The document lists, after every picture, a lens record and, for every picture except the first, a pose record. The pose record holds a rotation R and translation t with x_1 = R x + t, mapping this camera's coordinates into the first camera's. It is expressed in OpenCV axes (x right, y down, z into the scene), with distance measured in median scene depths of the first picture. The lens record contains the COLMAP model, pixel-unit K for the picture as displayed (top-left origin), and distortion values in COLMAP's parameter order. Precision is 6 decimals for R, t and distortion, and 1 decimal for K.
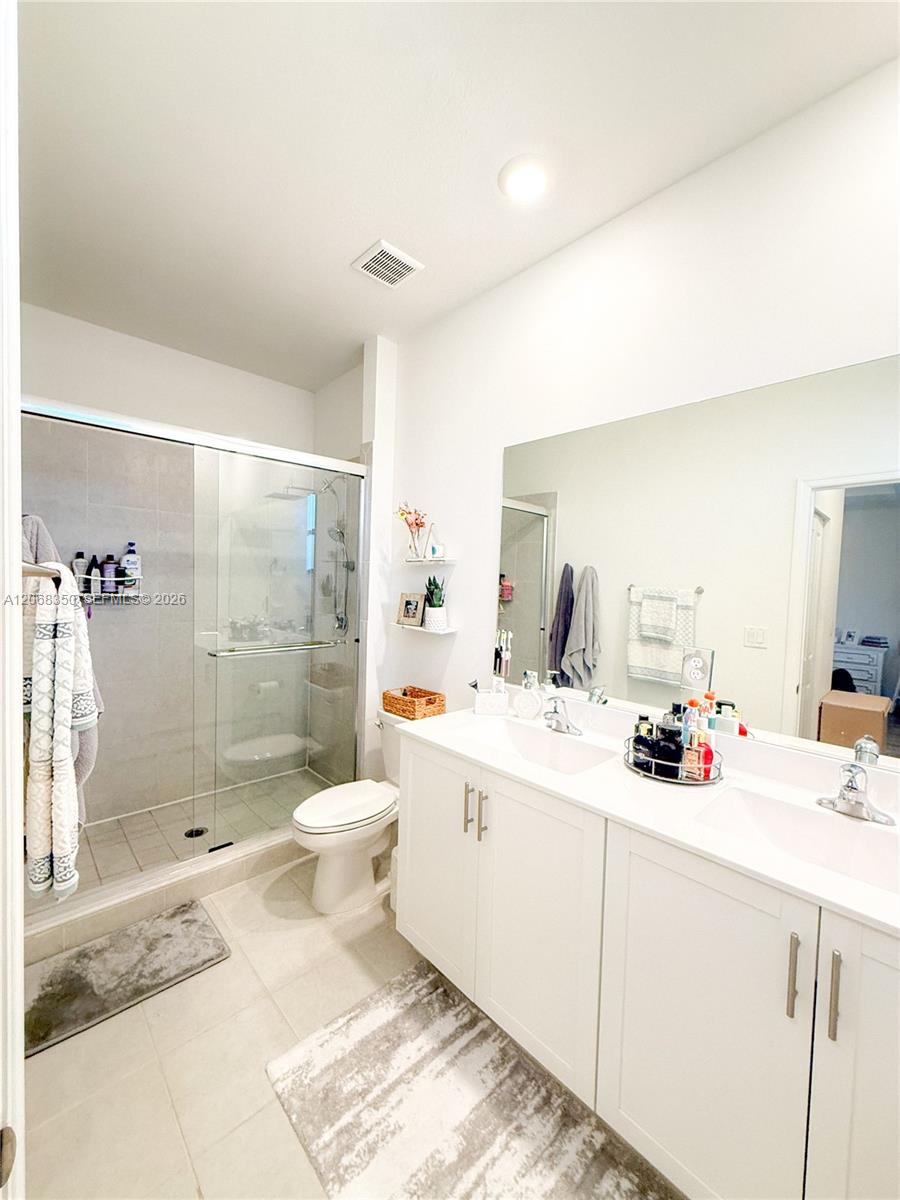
lens RADIAL K [[479.9, 0, 450.0], [0, 479.9, 600.0], [0, 0, 1]] dist [-0.003074, 0.000414]
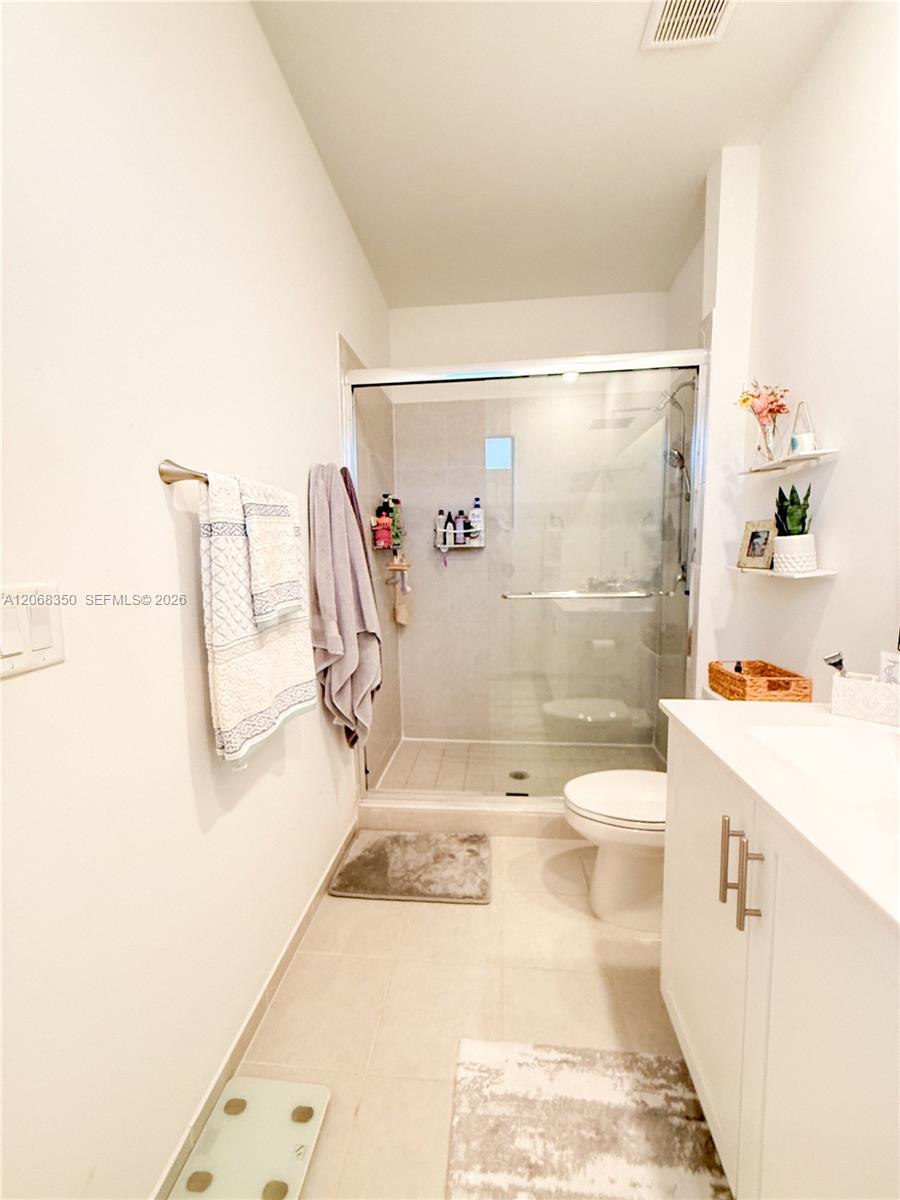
lens RADIAL K [[479.9, 0, 450.0], [0, 479.9, 600.0], [0, 0, 1]] dist [-0.003074, 0.000414]
pose [[0.656789, 0.038410, -0.753095, 0.176960], [0.001828, 0.998618, 0.052526, 0.076346], [0.754072, -0.035875, 0.655811, 0.307321]]
